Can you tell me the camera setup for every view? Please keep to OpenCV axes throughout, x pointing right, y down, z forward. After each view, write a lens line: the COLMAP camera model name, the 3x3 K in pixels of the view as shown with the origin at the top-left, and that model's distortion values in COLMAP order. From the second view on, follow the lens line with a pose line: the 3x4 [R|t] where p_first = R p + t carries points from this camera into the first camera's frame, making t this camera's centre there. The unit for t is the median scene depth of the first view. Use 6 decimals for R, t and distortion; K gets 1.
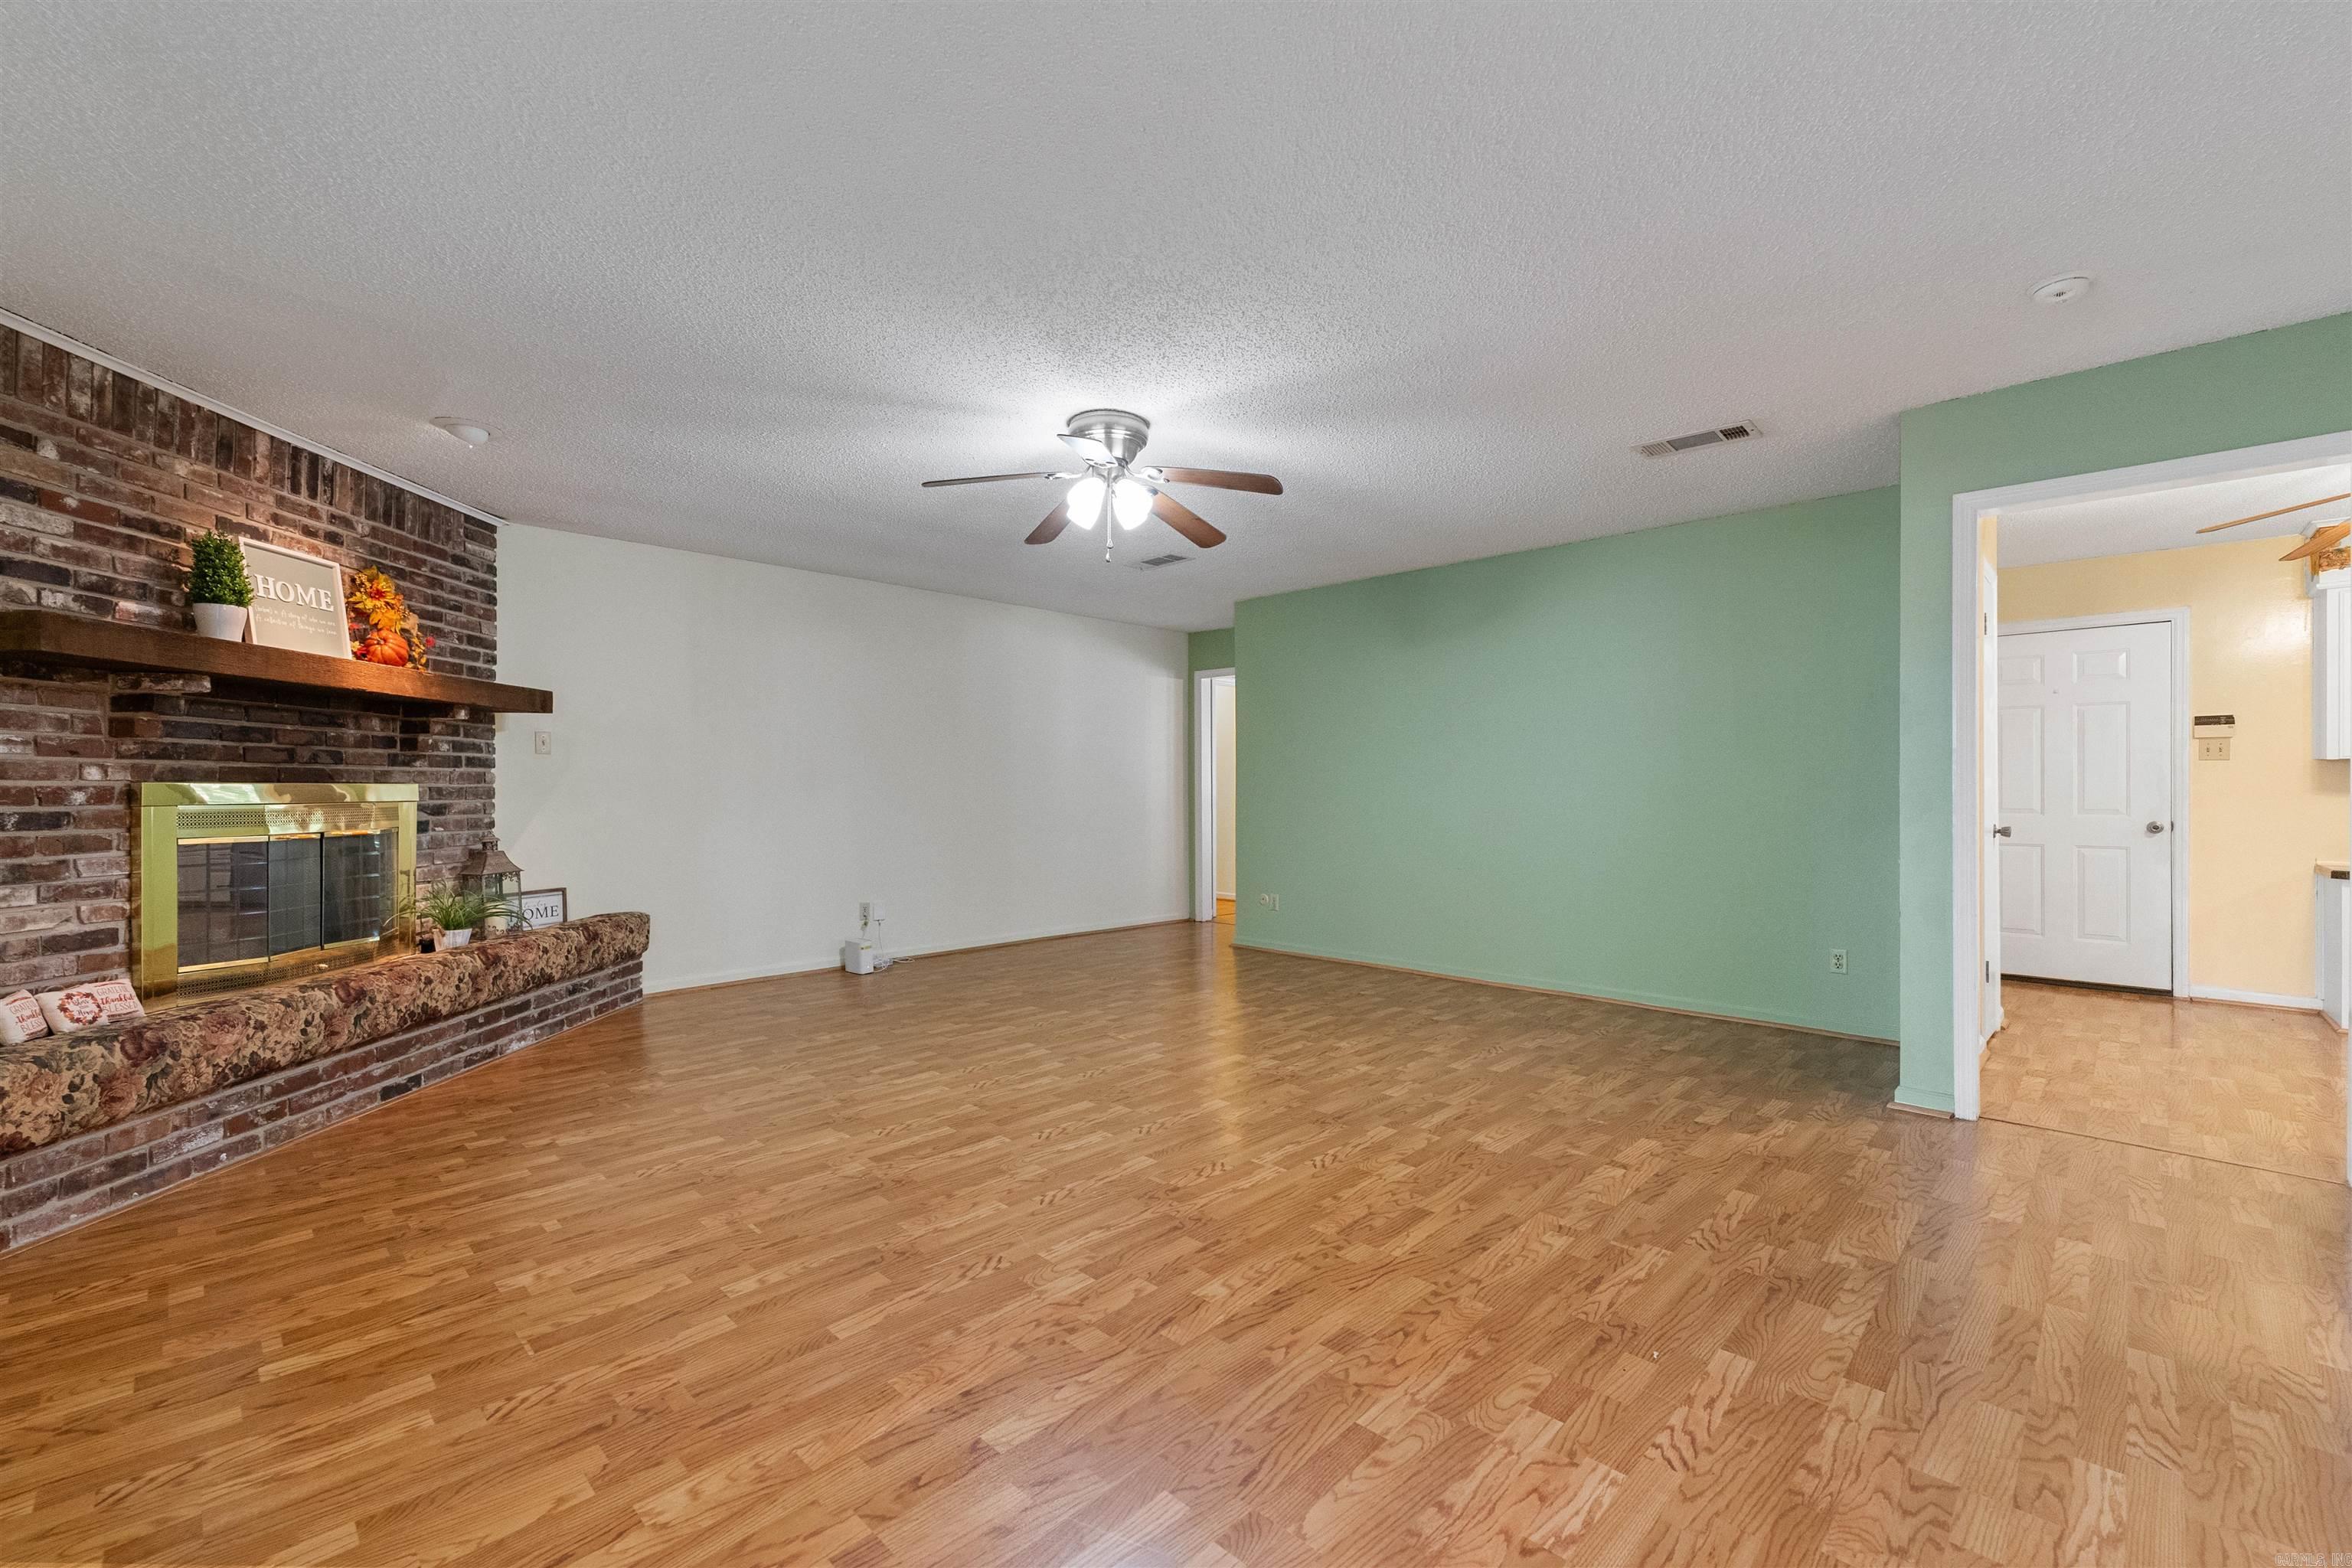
lens RADIAL K [[955.5, 0, 1179.6], [0, 955.5, 789.9], [0, 0, 1]] dist [0.001994, -0.000781]
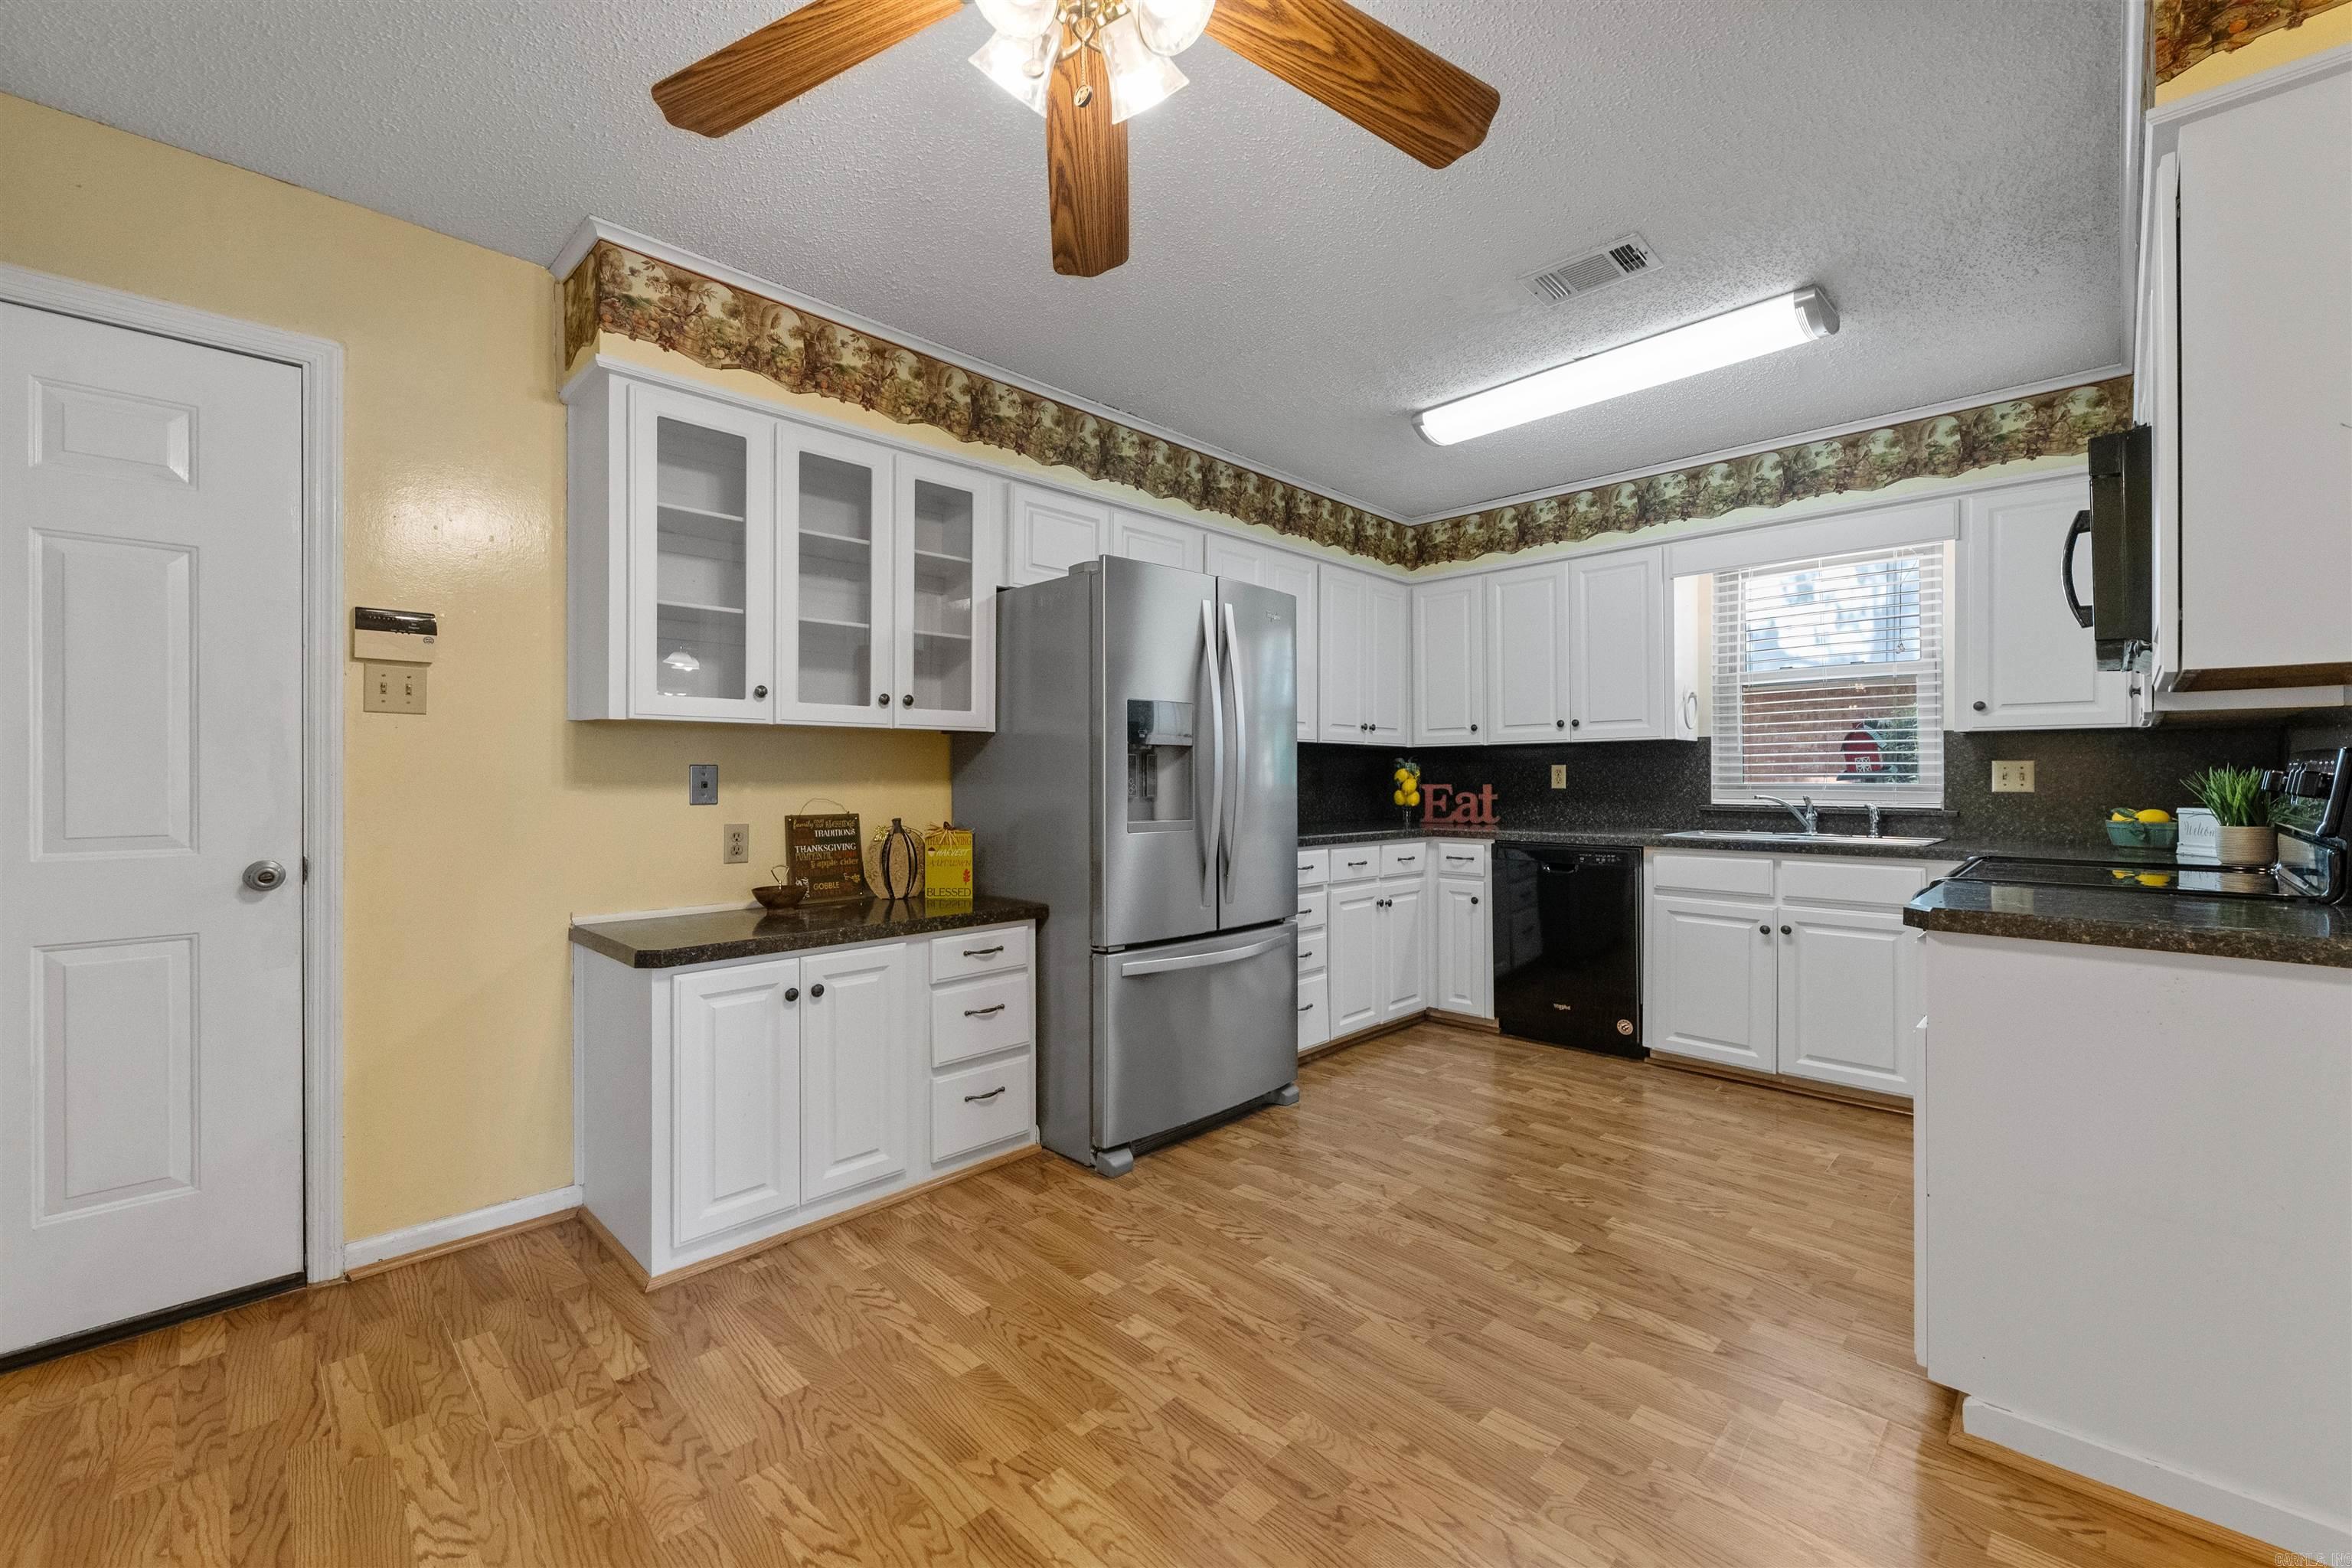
lens RADIAL K [[959.3, 0, 1174.0], [0, 959.3, 769.5], [0, 0, 1]] dist [0.002247, -0.000514]
pose [[0.000020, 0.001979, 0.999998, 0.857254], [0.001300, 0.999997, -0.001979, -0.005383], [-0.999999, 0.001300, 0.000018, 0.859386]]
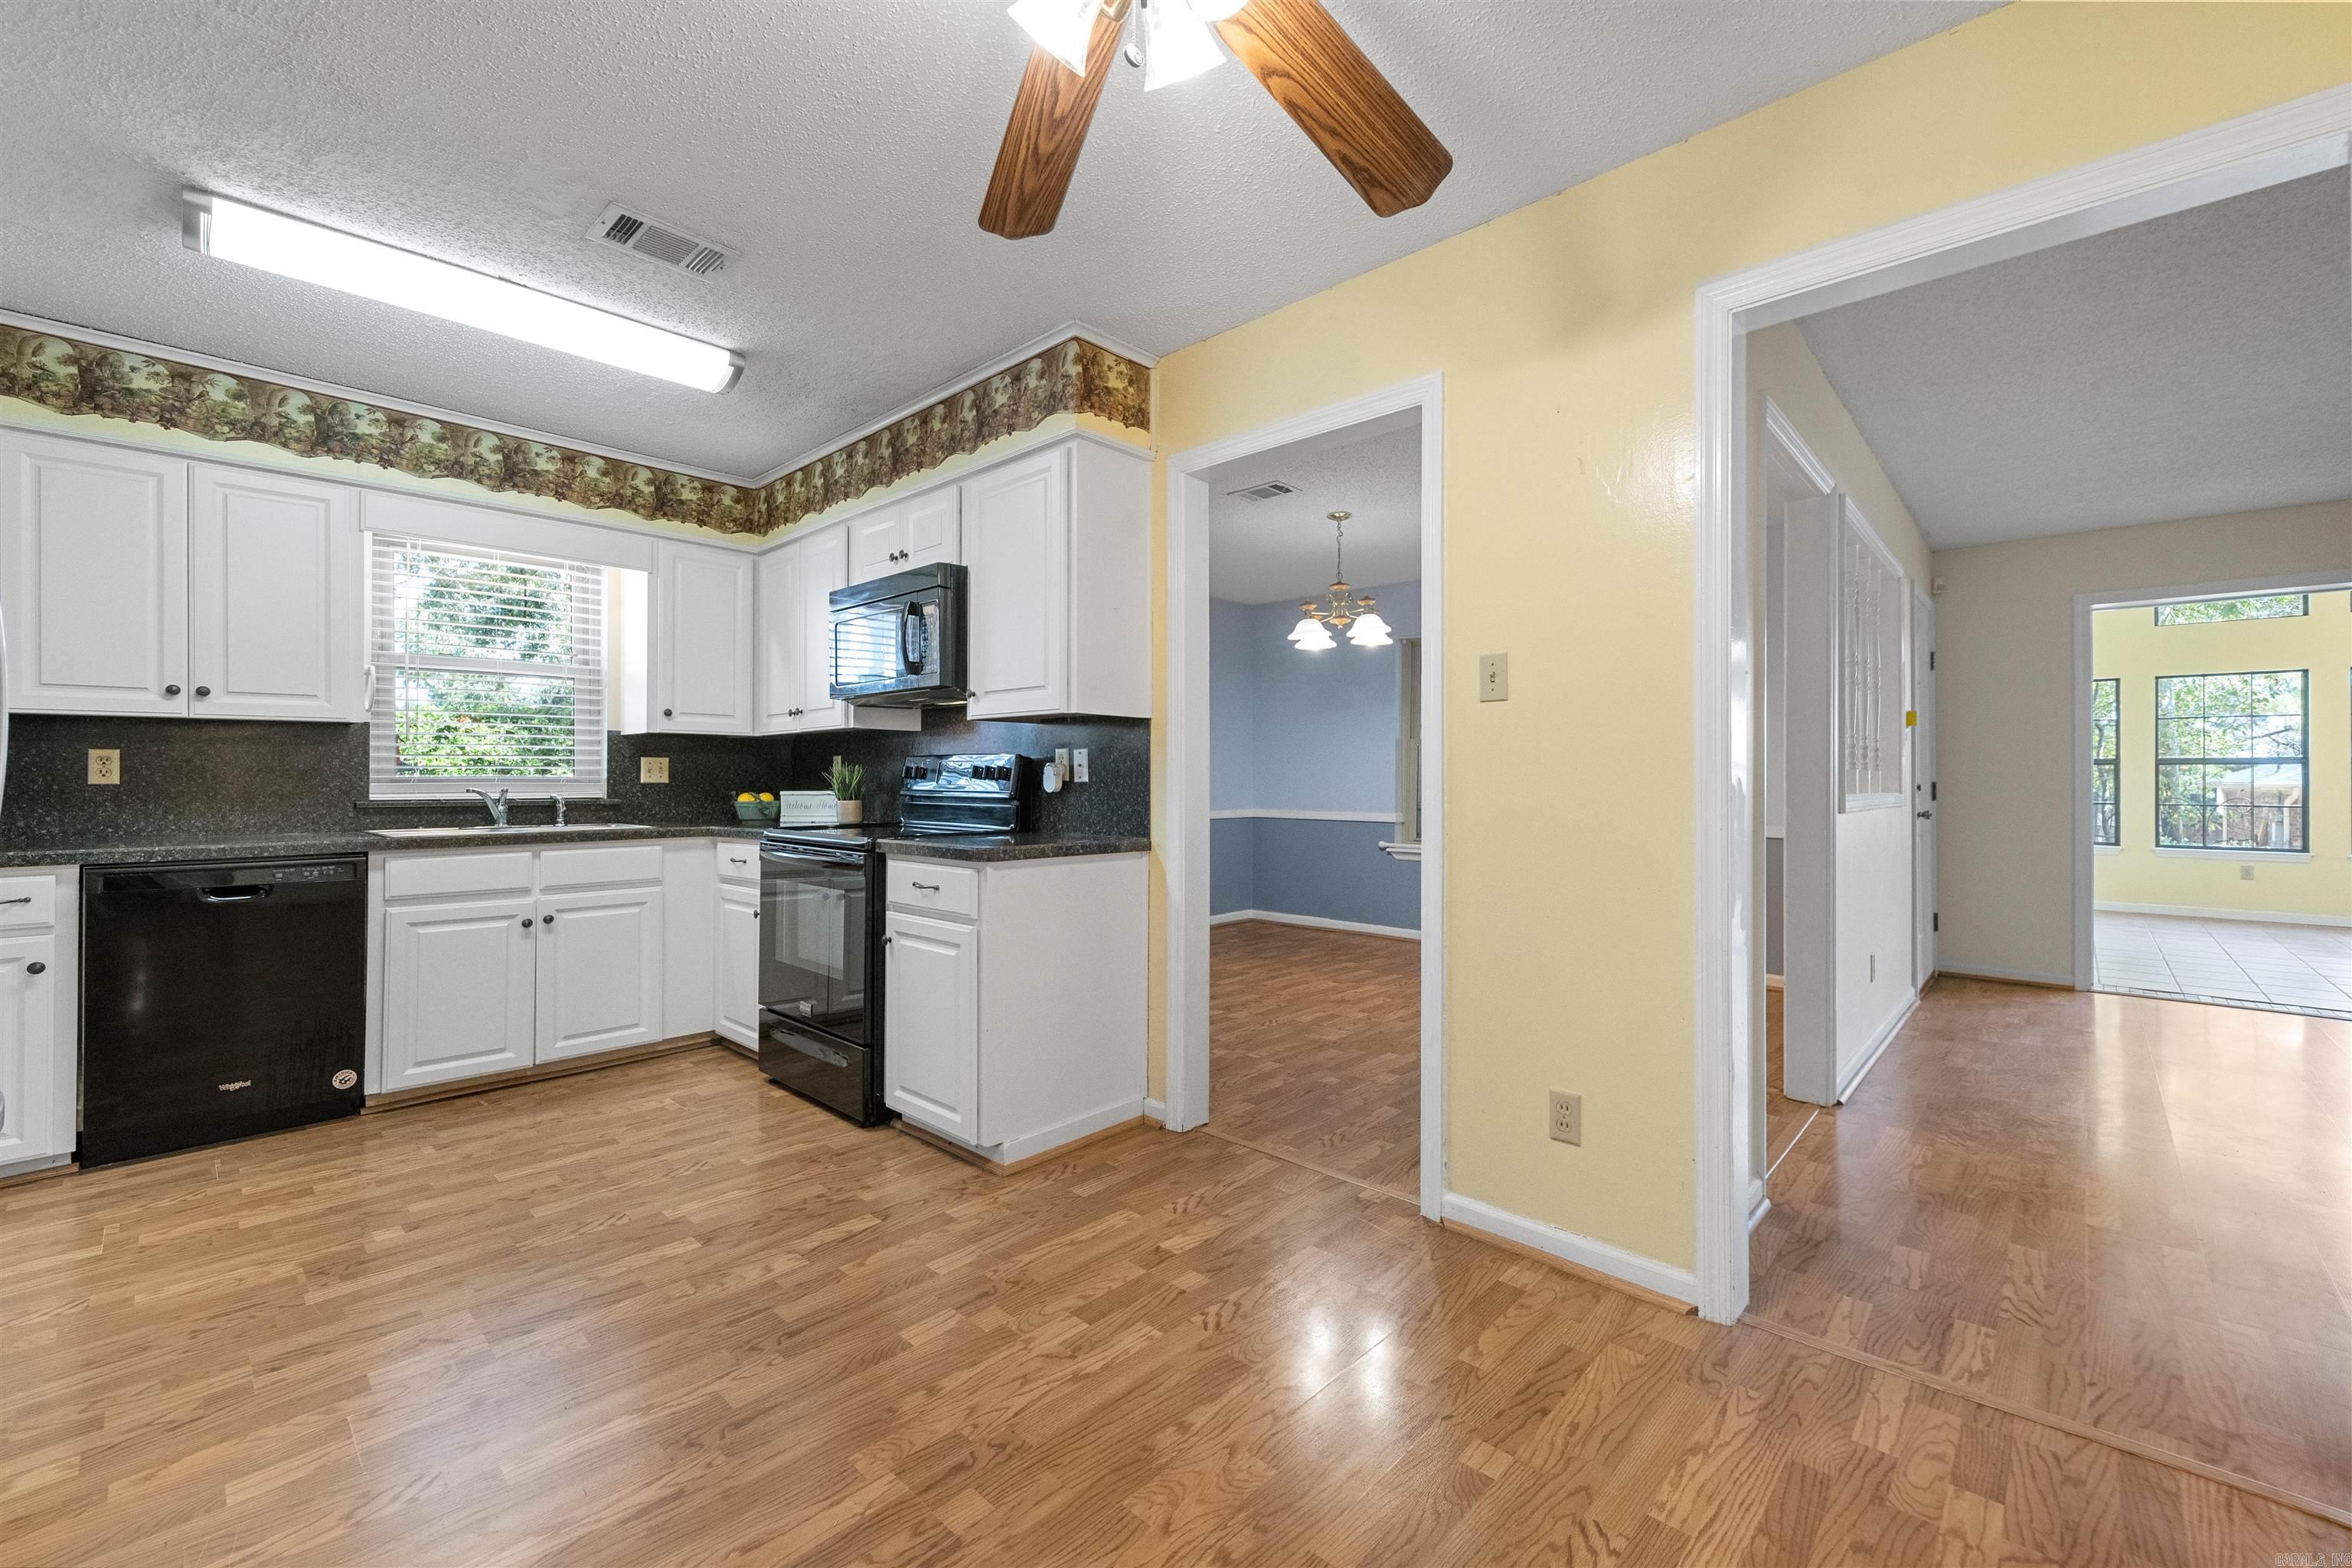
lens RADIAL K [[954.4, 0, 1178.9], [0, 954.4, 773.7], [0, 0, 1]] dist [0.014669, -0.000435]
pose [[-0.999636, -0.007626, -0.025872, 1.185058], [-0.007554, 0.999967, -0.002886, 0.003259], [0.025893, -0.002689, -0.999661, 1.219325]]
